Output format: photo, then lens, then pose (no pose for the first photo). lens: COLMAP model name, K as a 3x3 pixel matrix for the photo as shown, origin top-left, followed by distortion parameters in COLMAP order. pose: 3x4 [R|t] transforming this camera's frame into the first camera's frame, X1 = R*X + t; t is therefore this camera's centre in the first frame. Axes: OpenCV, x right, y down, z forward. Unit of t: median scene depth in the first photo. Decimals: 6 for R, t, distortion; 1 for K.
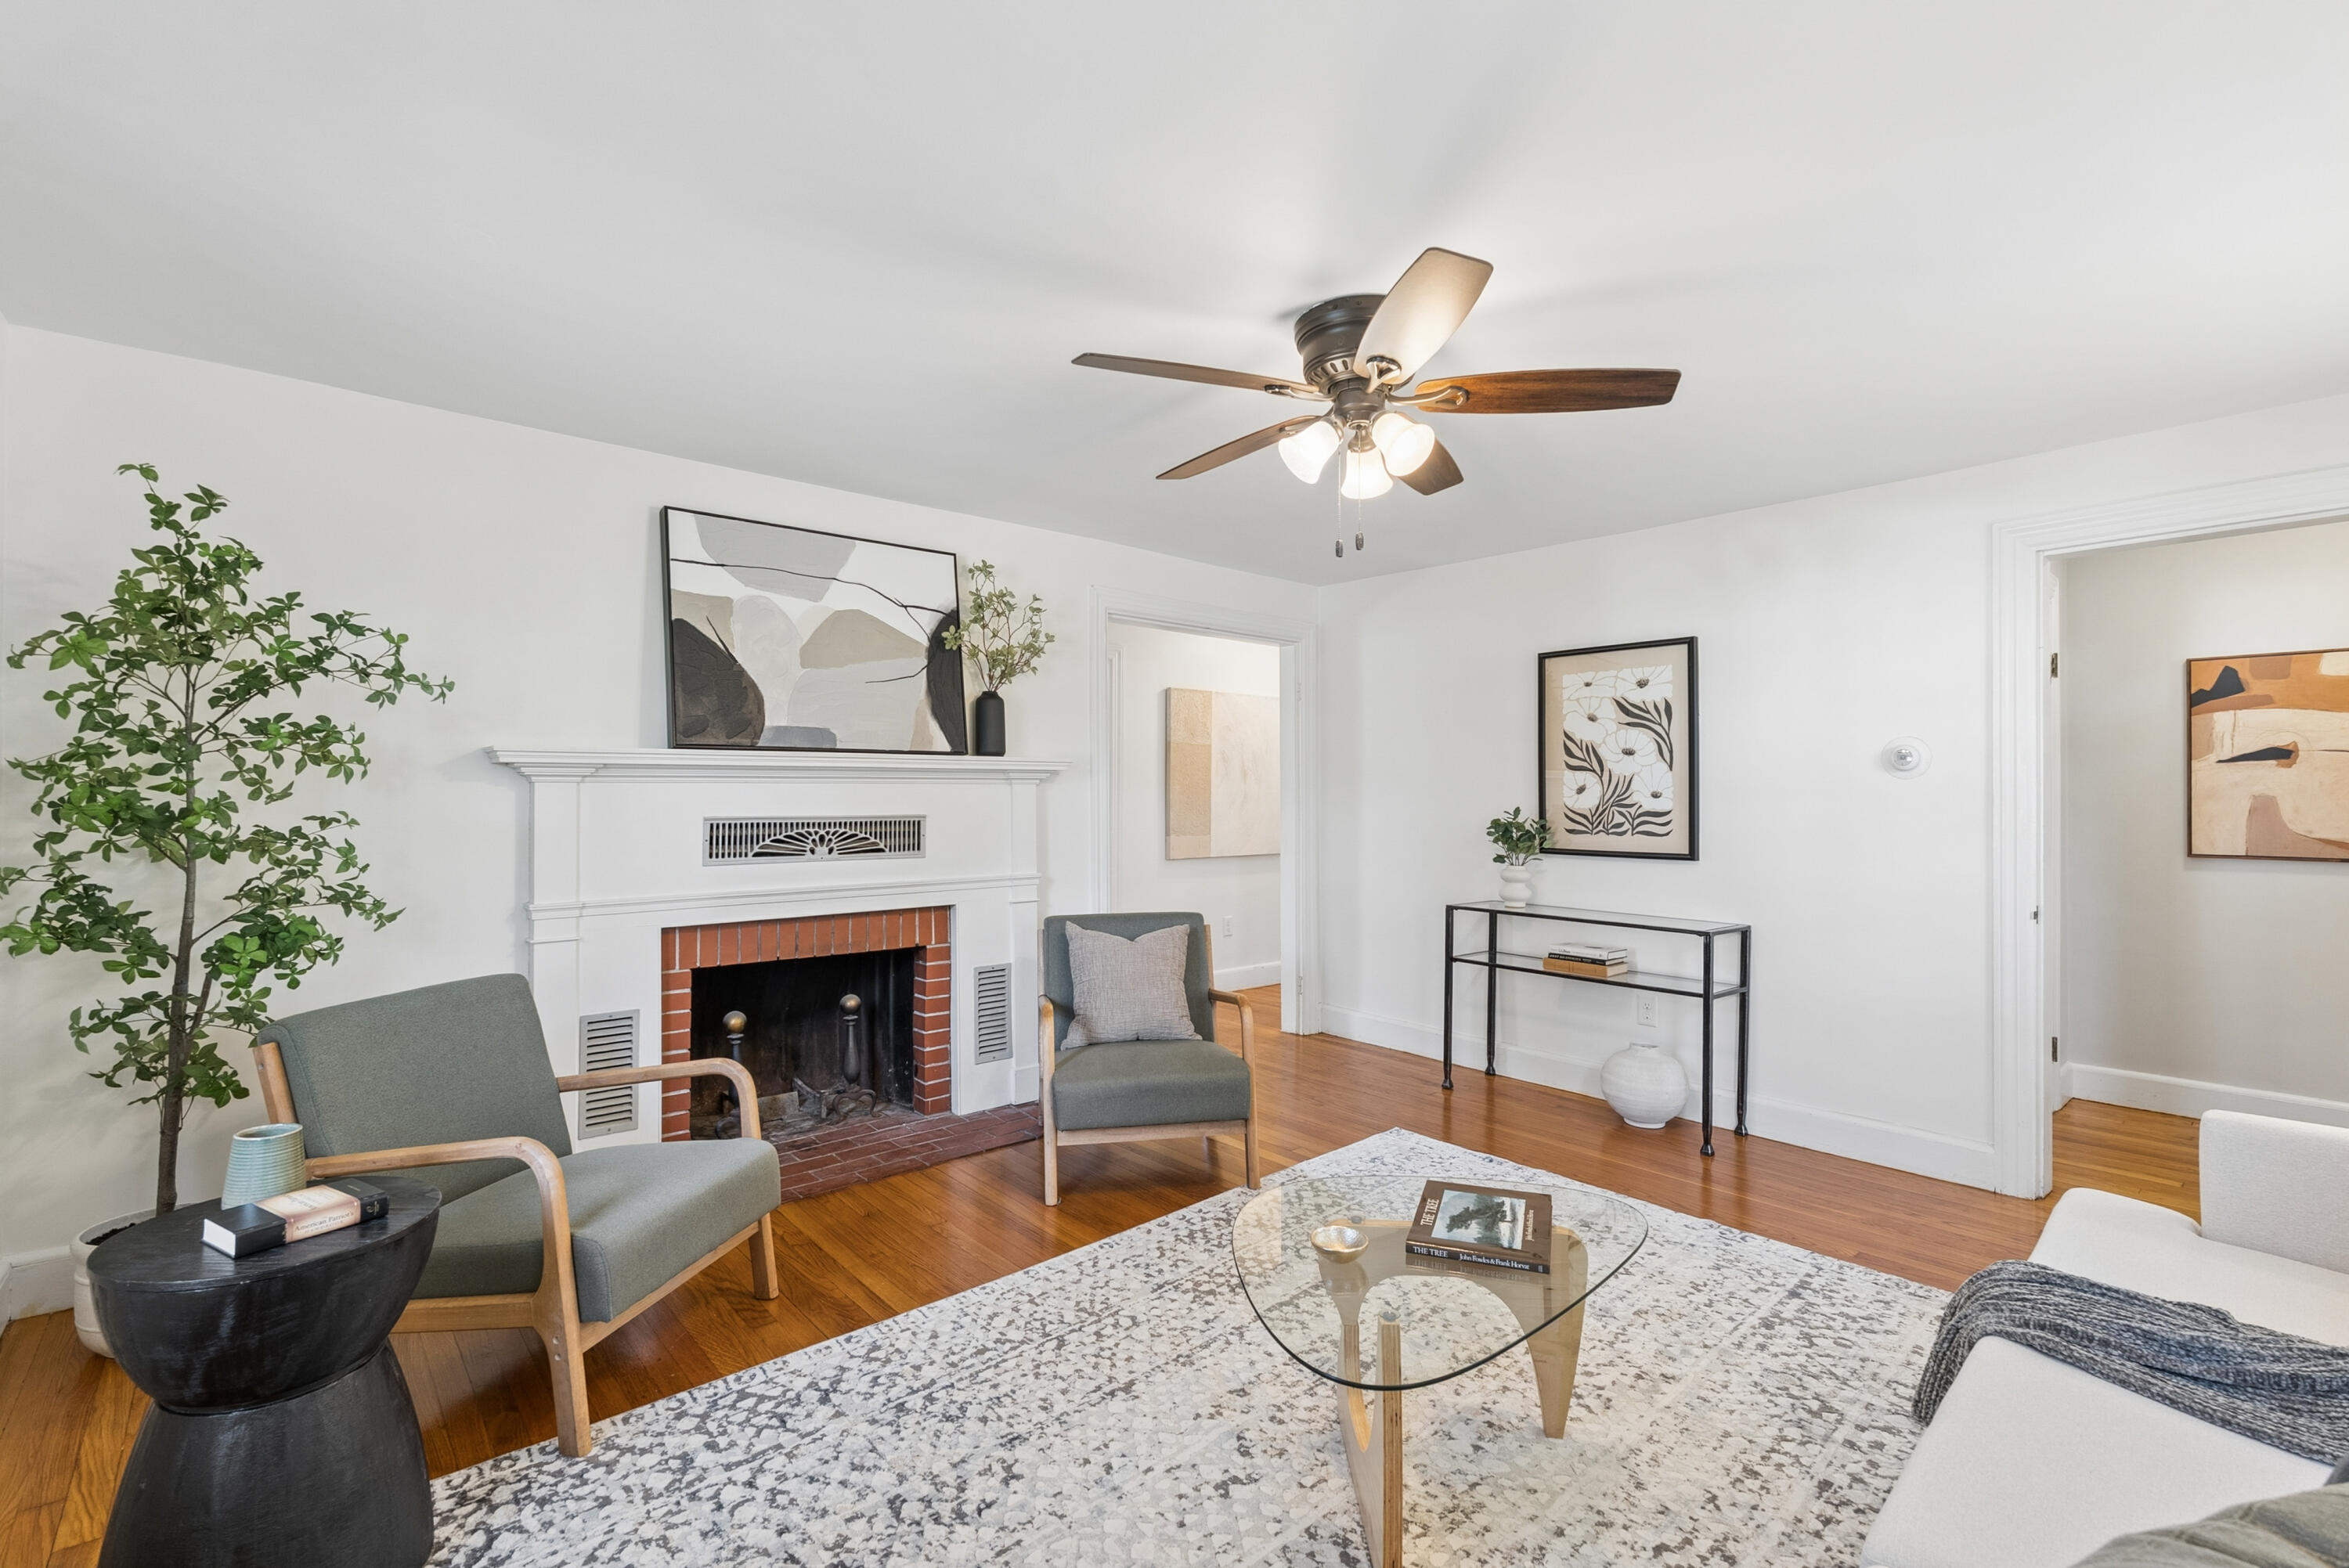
lens RADIAL K [[1037.3, 0, 1171.6], [0, 1037.3, 787.5], [0, 0, 1]] dist [-0.004667, 0.000155]
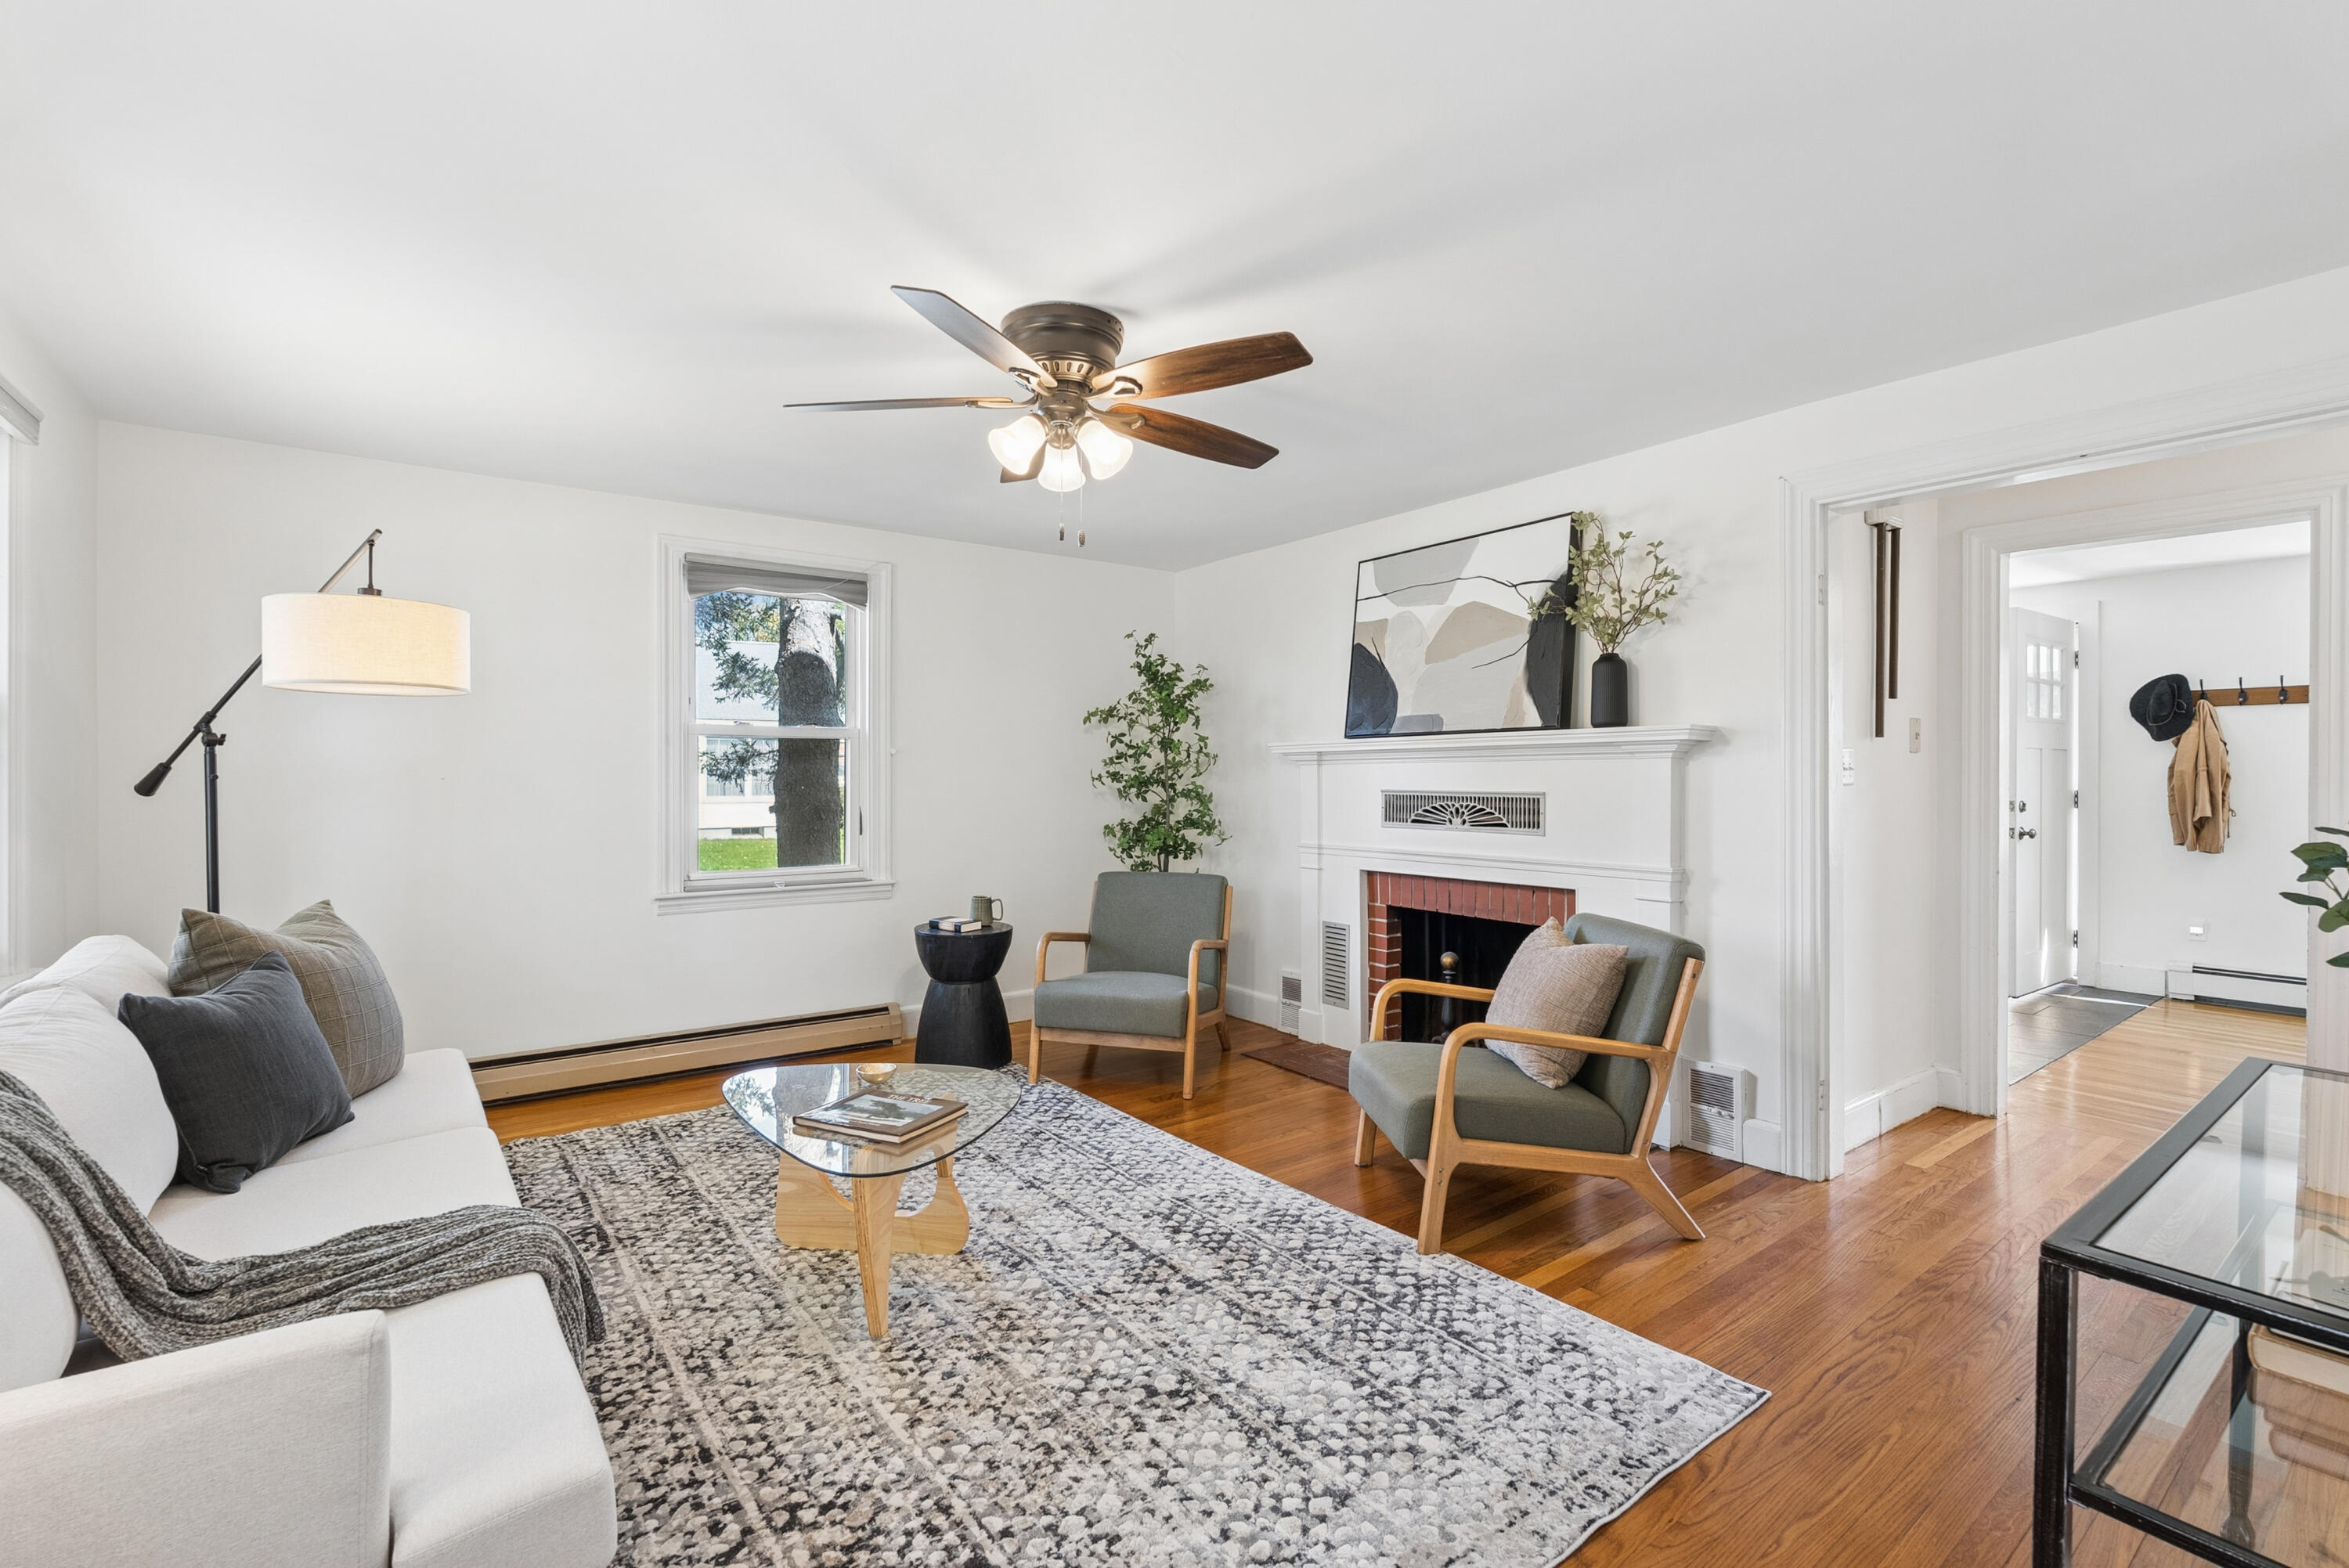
lens RADIAL K [[1033.7, 0, 1174.5], [0, 1033.7, 784.0], [0, 0, 1]] dist [-0.004494, 0.000734]
pose [[-0.079439, 0.004835, -0.996828, 0.830609], [0.005513, 0.999975, 0.004411, 0.013539], [0.996825, -0.005145, -0.079463, 0.803892]]
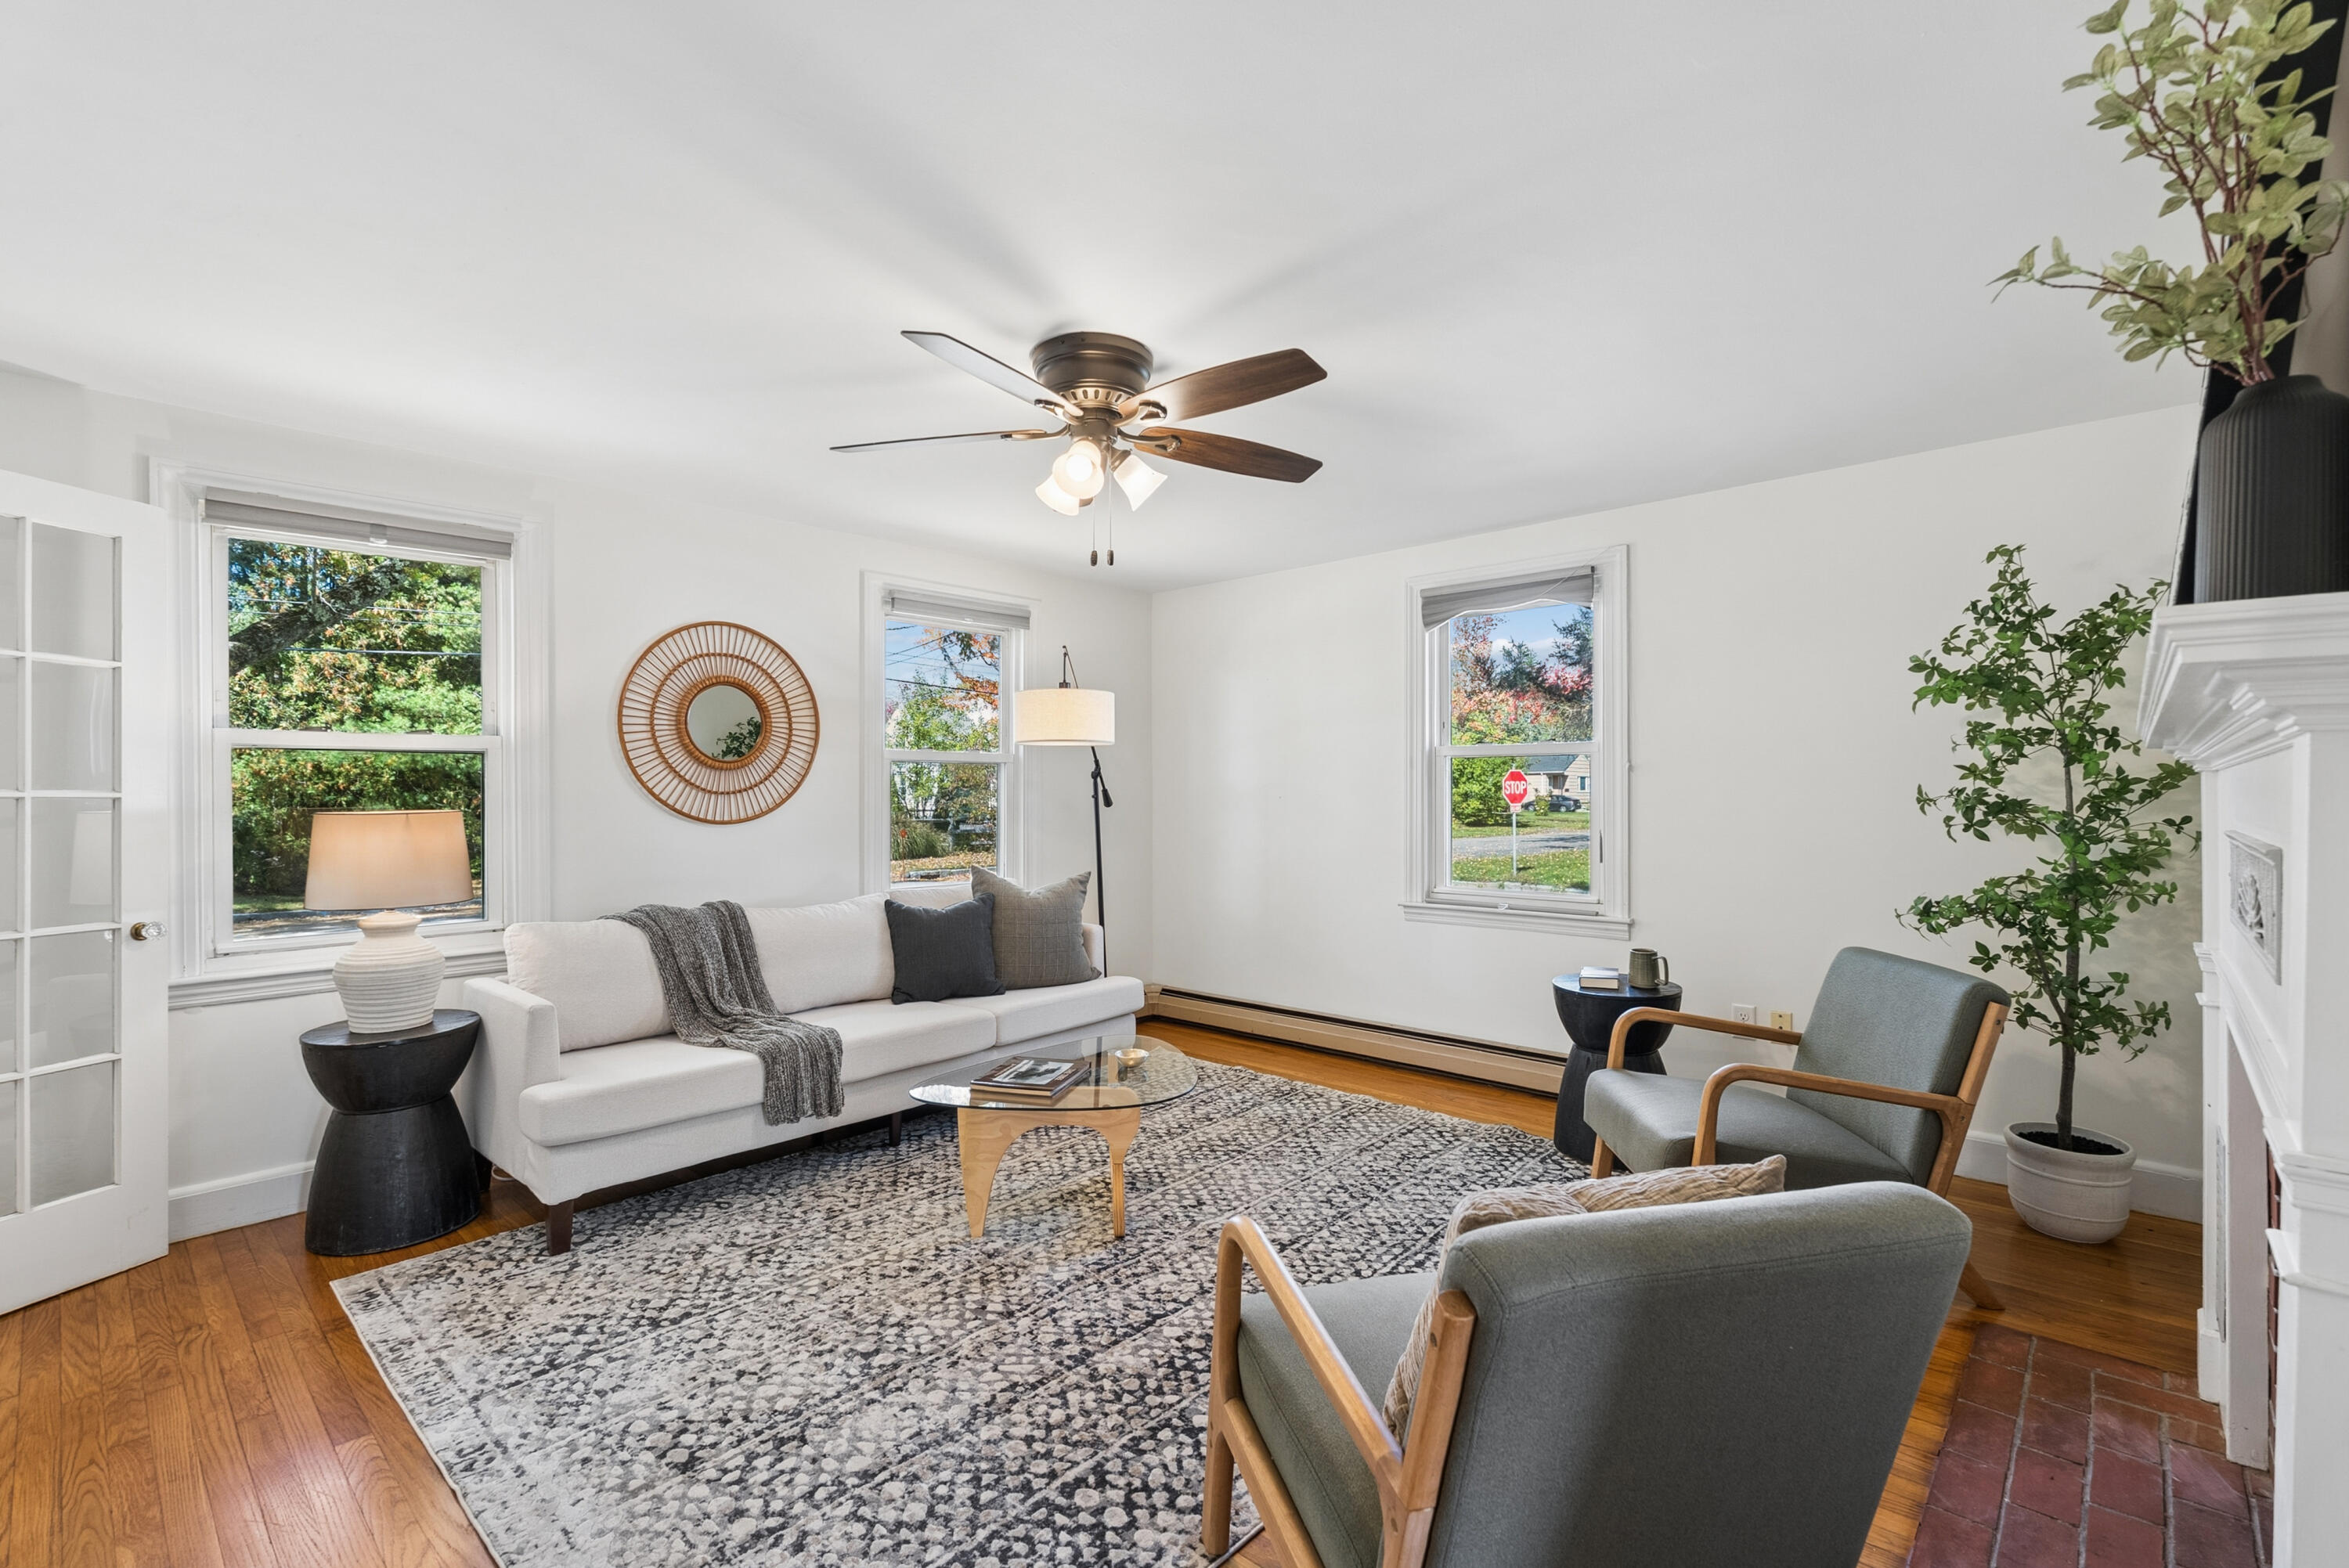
lens RADIAL K [[1035.9, 0, 1179.1], [0, 1035.9, 794.3], [0, 0, 1]] dist [-0.007482, 0.000105]
pose [[-0.993762, 0.000381, -0.111522, 0.142376], [0.001014, 0.999984, -0.005625, 0.011912], [0.111518, -0.005703, -0.993746, 1.400958]]
